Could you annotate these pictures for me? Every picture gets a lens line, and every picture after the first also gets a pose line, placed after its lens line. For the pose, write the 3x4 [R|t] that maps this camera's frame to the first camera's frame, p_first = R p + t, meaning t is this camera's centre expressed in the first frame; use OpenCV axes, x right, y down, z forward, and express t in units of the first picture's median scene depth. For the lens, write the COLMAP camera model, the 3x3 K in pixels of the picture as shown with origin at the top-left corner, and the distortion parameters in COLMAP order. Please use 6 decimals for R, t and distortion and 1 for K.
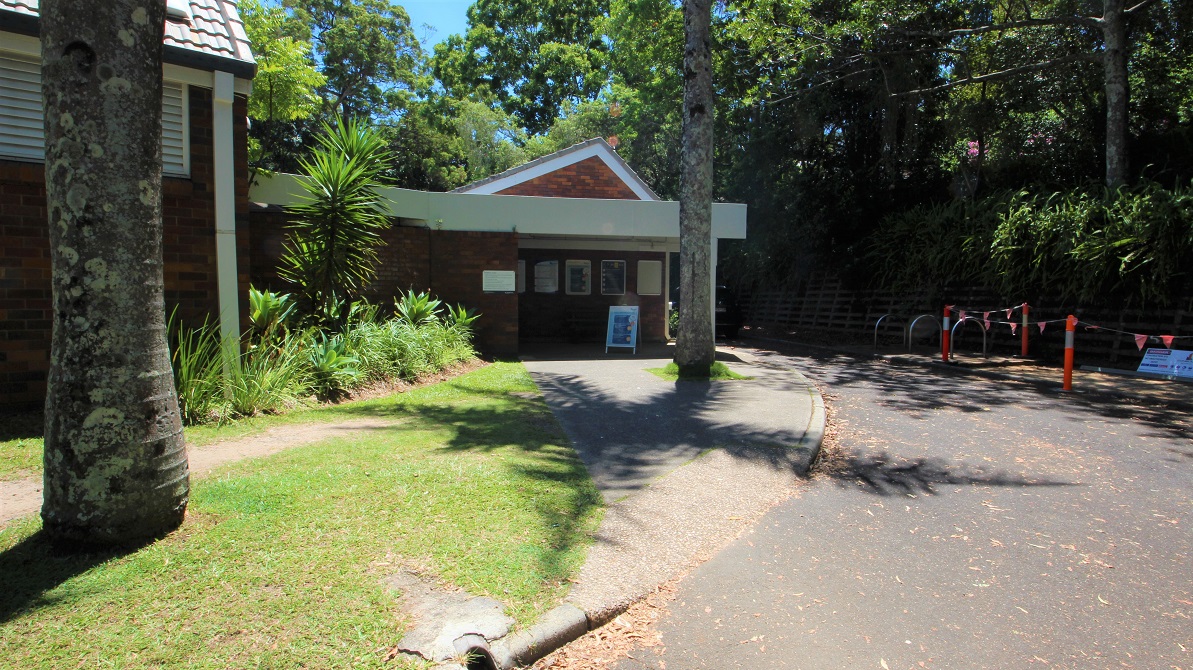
lens RADIAL K [[604.7, 0, 600.4], [0, 604.7, 336.8], [0, 0, 1]] dist [-0.014771, -0.002529]
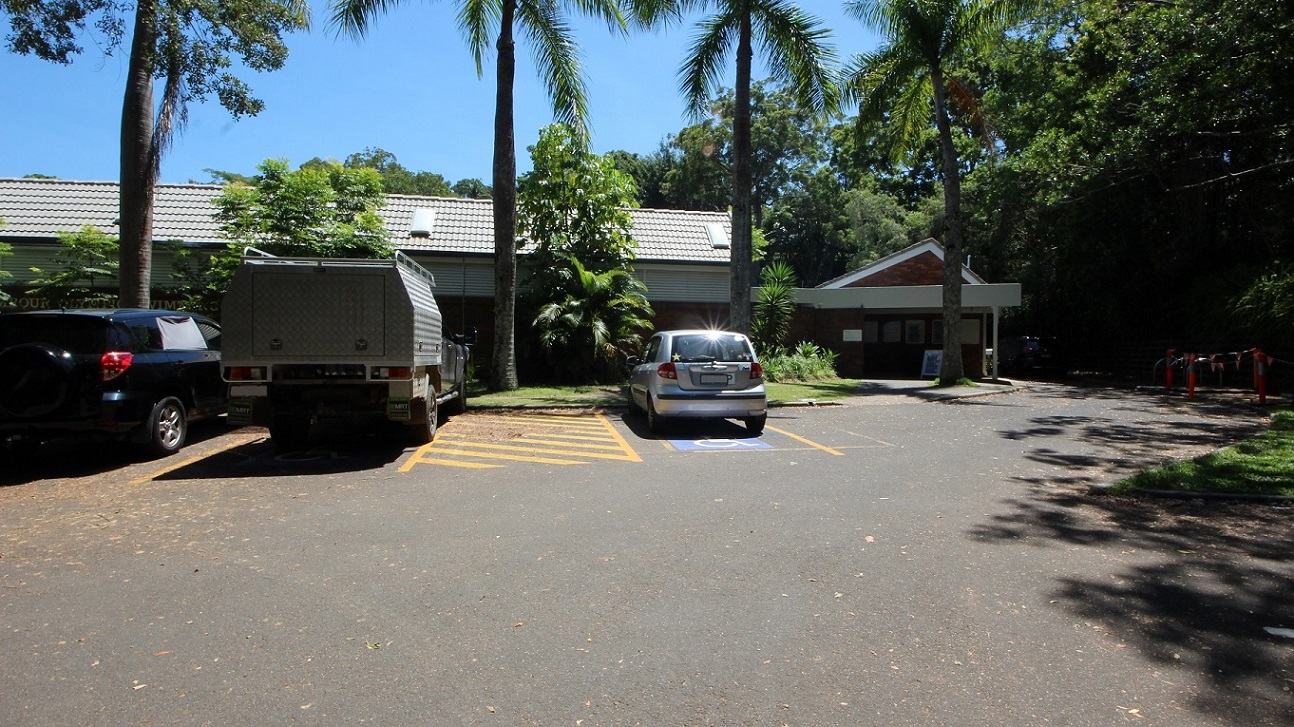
lens RADIAL K [[655.9, 0, 650.0], [0, 655.9, 363.9], [0, 0, 1]] dist [-0.014771, -0.002529]
pose [[0.855835, 0.015580, -0.517014, 0.305868], [-0.037473, 0.998787, -0.031934, 0.072279], [0.515889, 0.046704, 0.855381, -0.915394]]
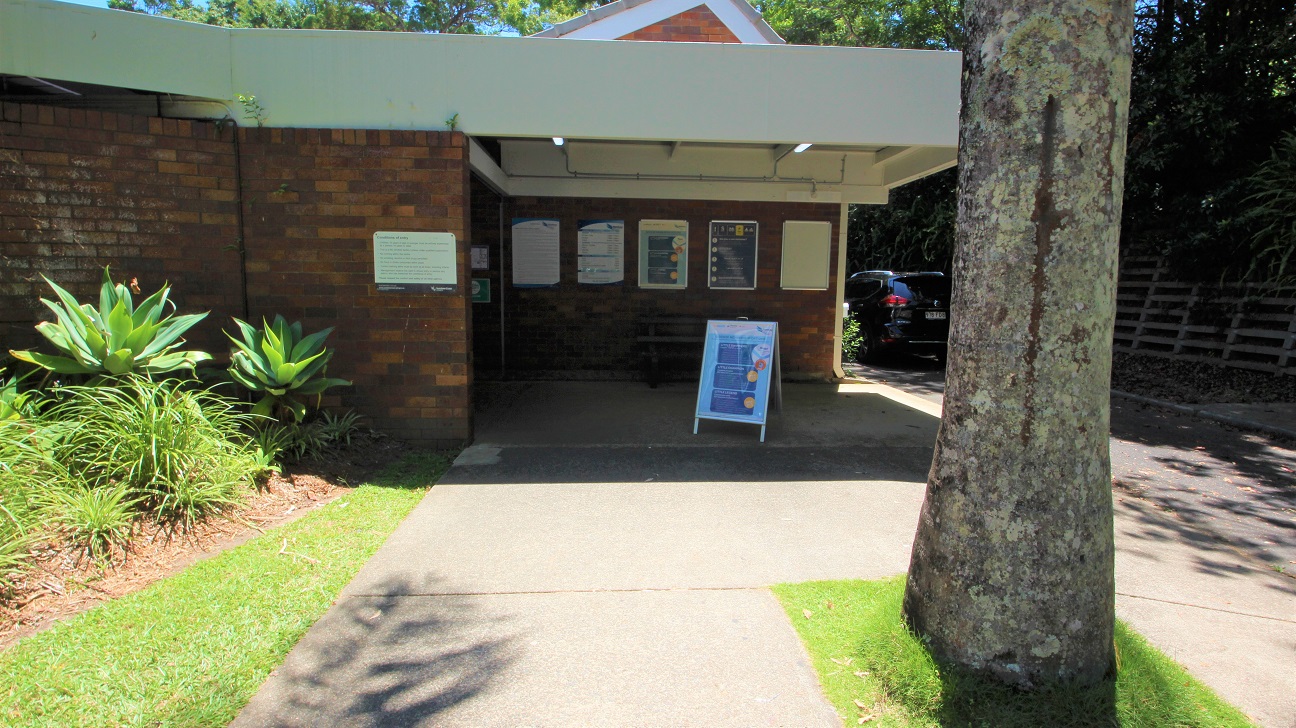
lens RADIAL K [[656.9, 0, 649.6], [0, 656.9, 365.7], [0, 0, 1]] dist [-0.014771, -0.002529]
pose [[0.988875, 0.025275, -0.146586, 0.045238], [-0.016427, 0.997987, 0.061261, -0.048893], [0.147839, -0.058172, 0.987299, 0.567511]]
